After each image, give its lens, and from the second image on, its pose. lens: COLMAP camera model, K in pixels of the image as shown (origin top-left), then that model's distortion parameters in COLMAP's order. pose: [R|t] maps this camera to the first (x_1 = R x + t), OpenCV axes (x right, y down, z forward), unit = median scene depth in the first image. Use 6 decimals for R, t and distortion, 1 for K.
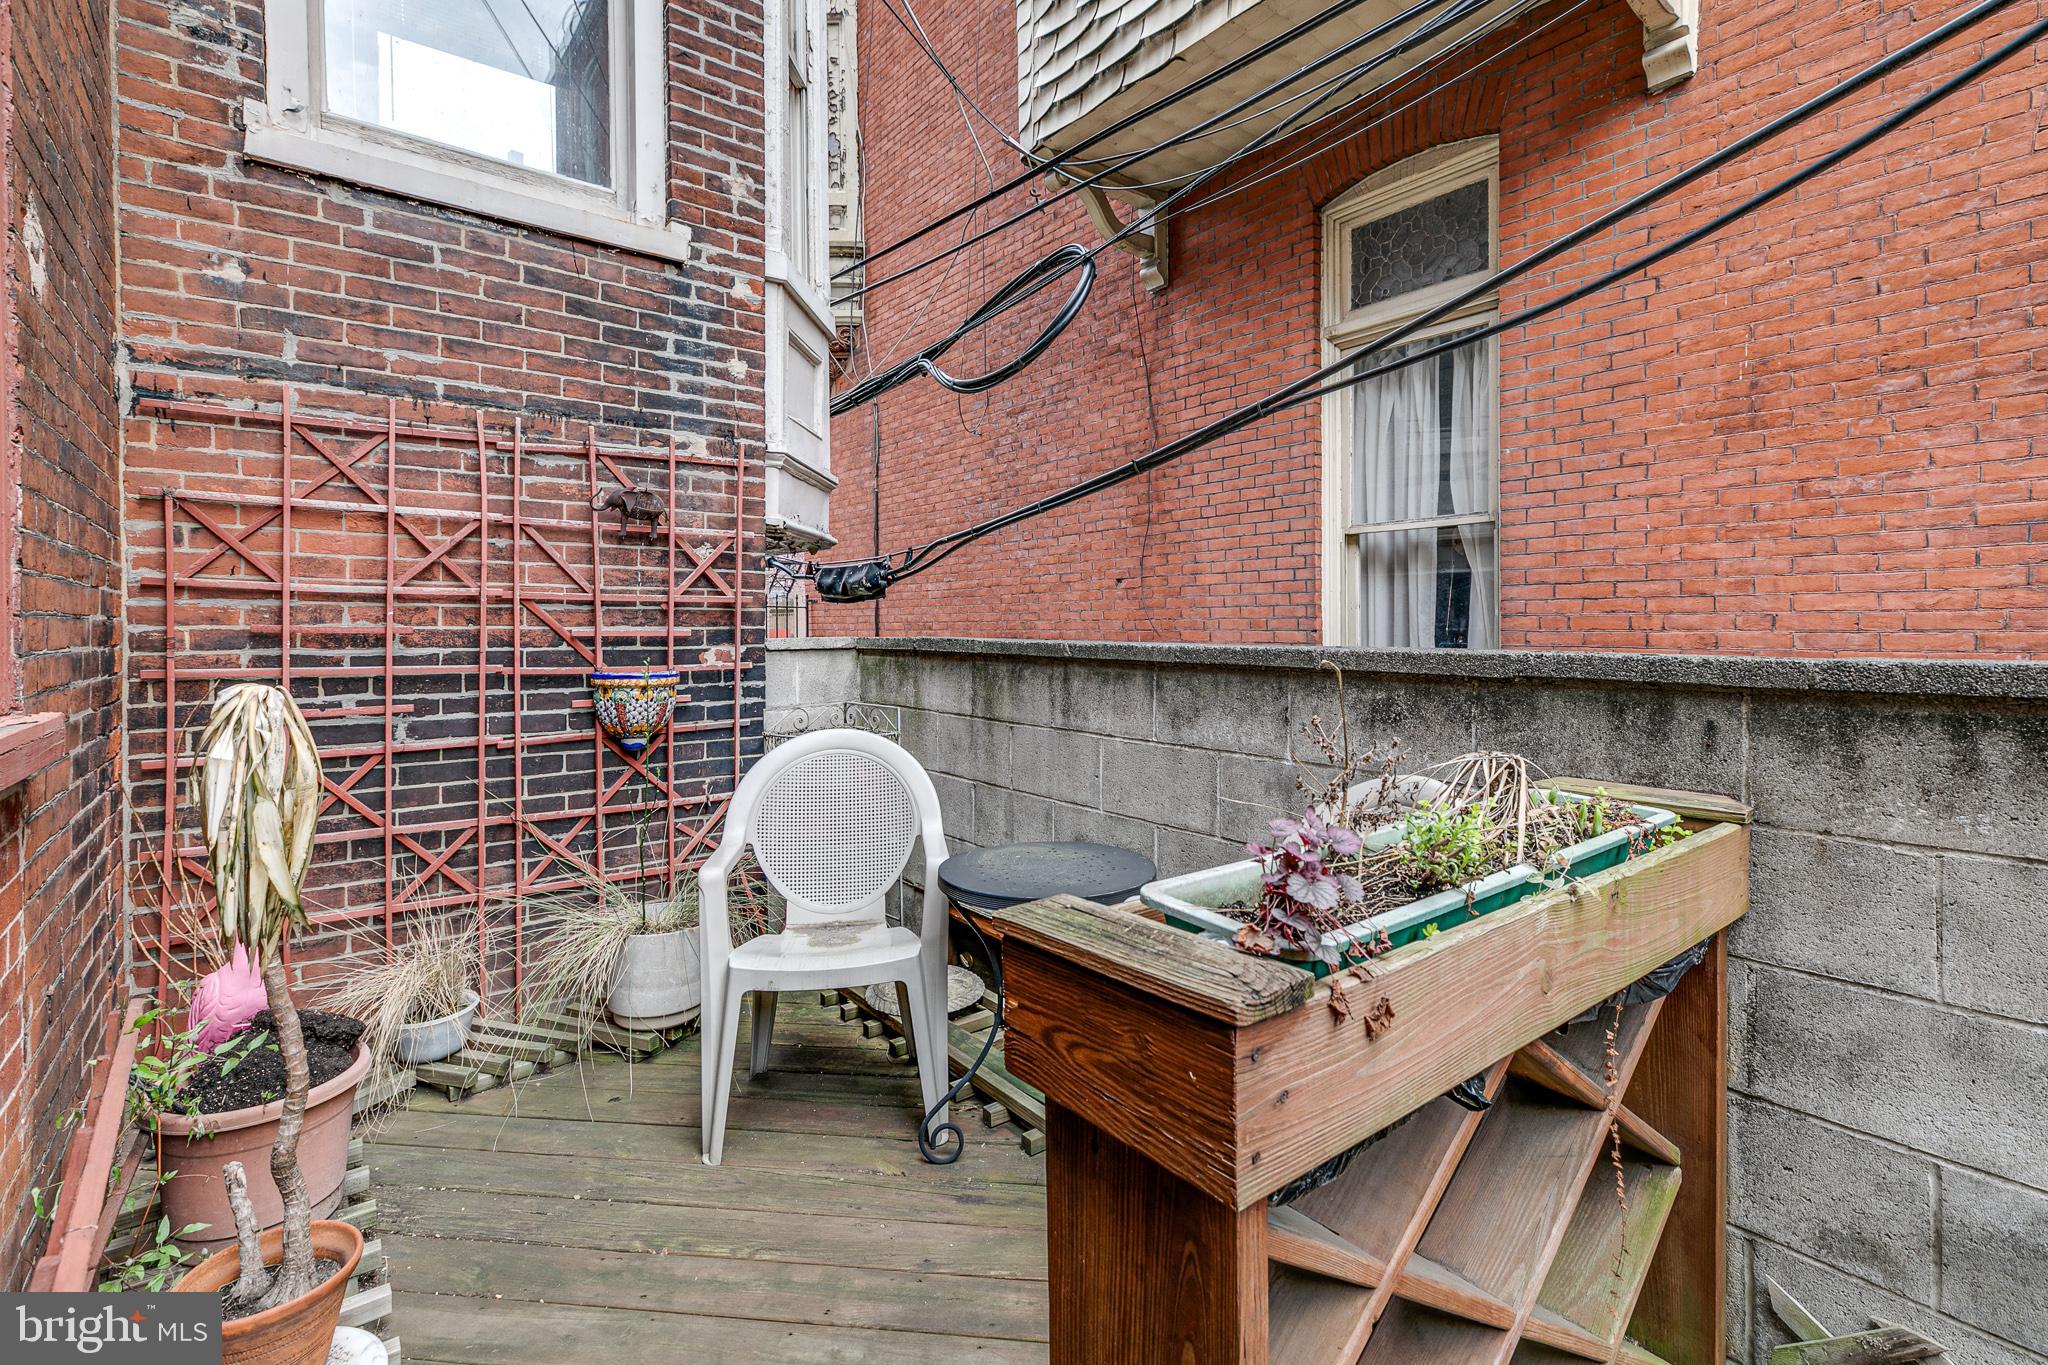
lens RADIAL K [[921.9, 0, 1014.7], [0, 921.9, 632.3], [0, 0, 1]] dist [0.001120, 0.000983]
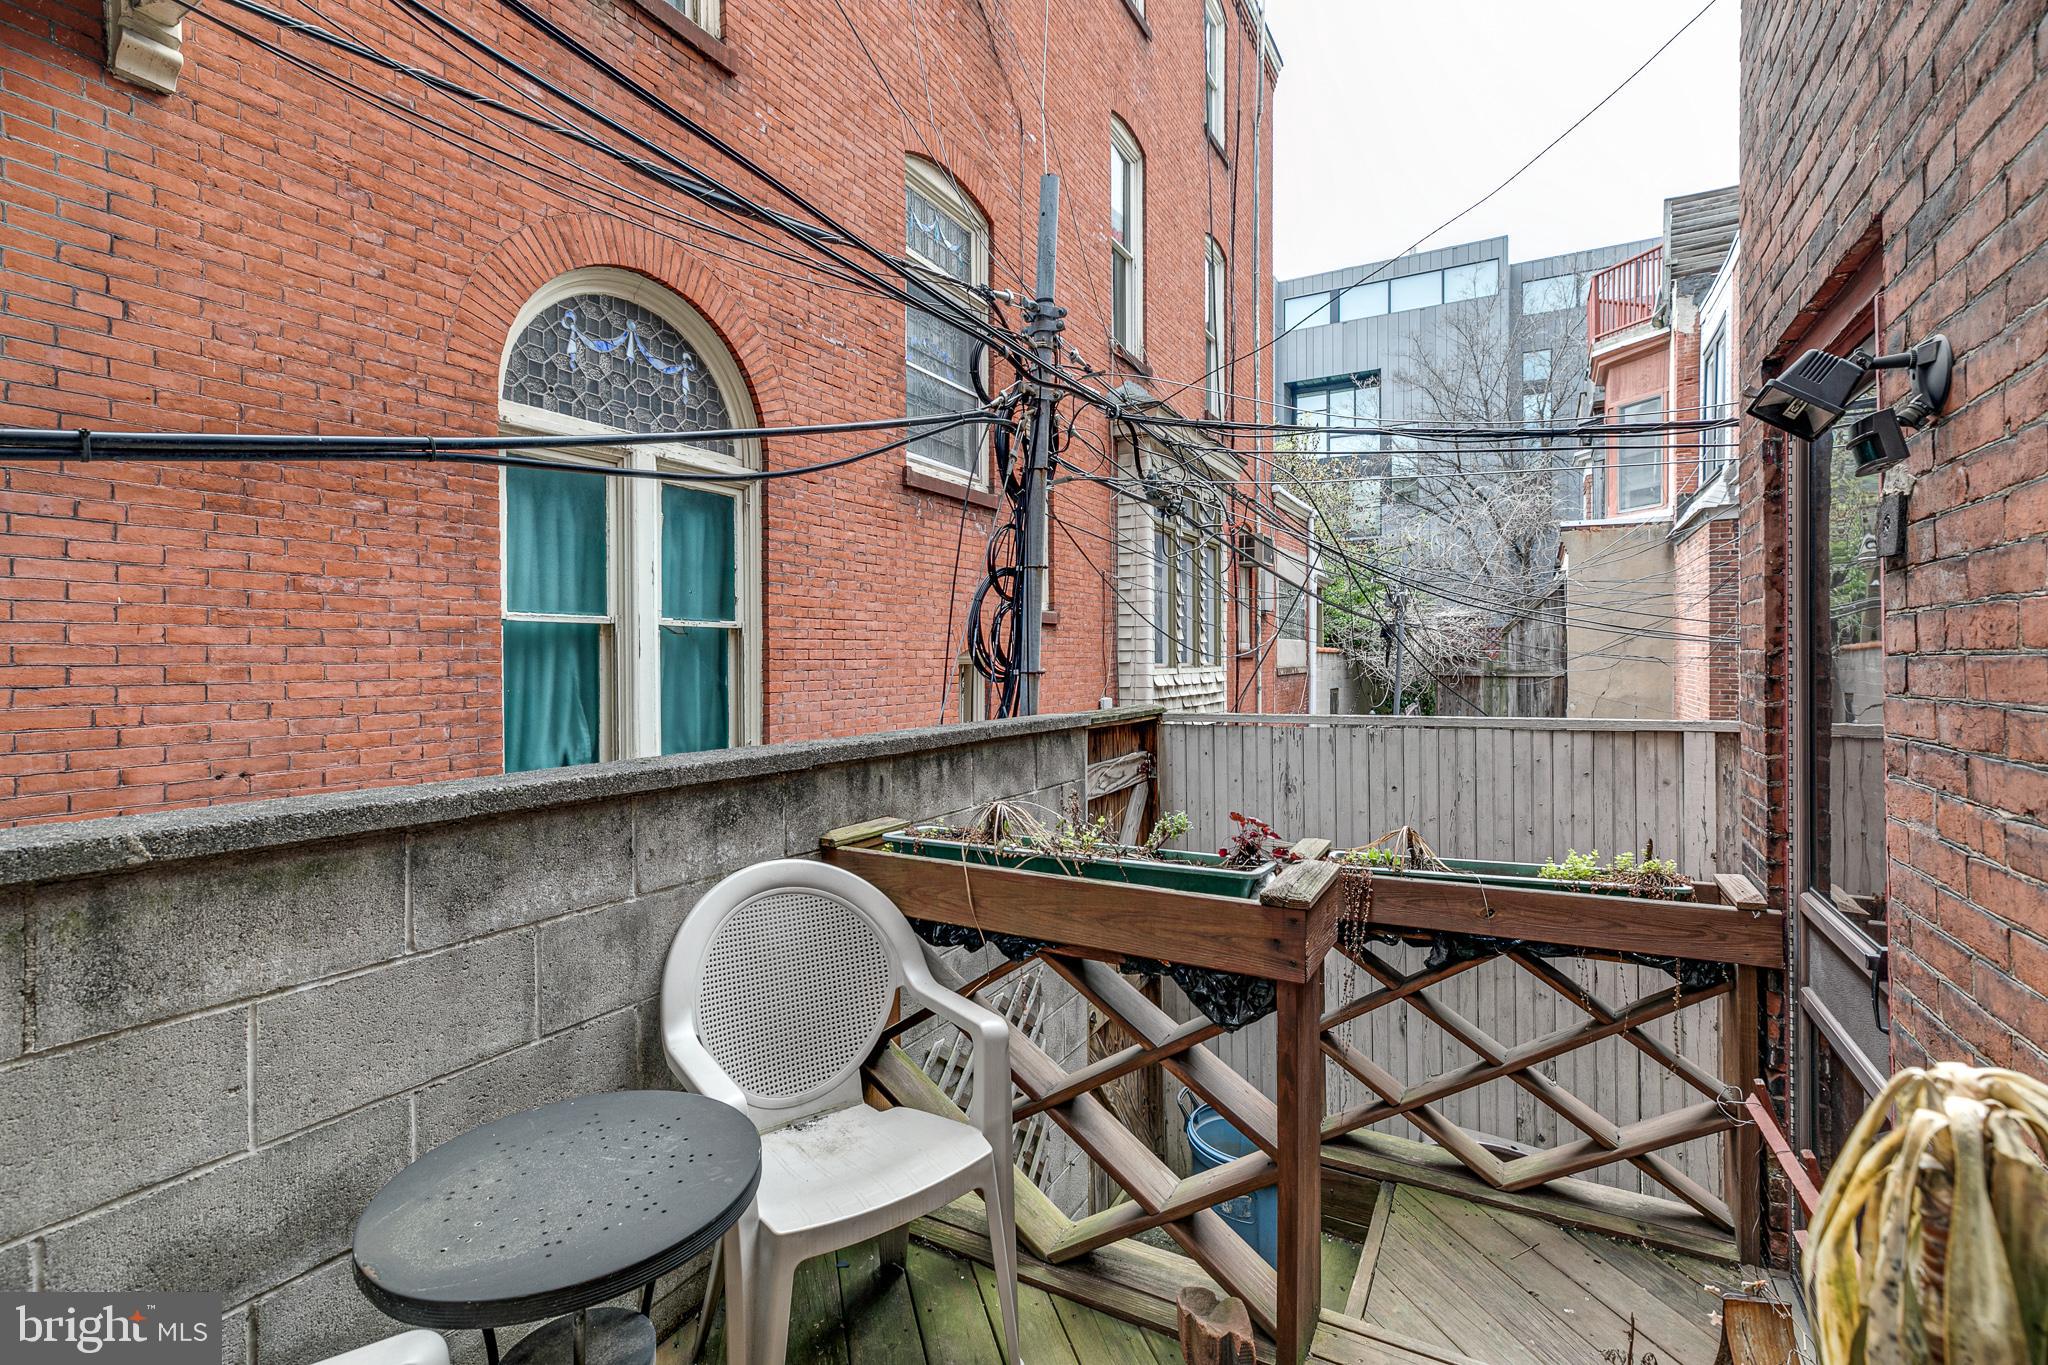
lens RADIAL K [[921.9, 0, 1023.3], [0, 921.9, 666.0], [0, 0, 1]] dist [0.001120, 0.000983]
pose [[-0.395304, 0.000052, 0.918550, -0.446942], [0.016137, 0.999846, 0.006887, -0.055758], [-0.918409, 0.017545, -0.395244, 0.678069]]
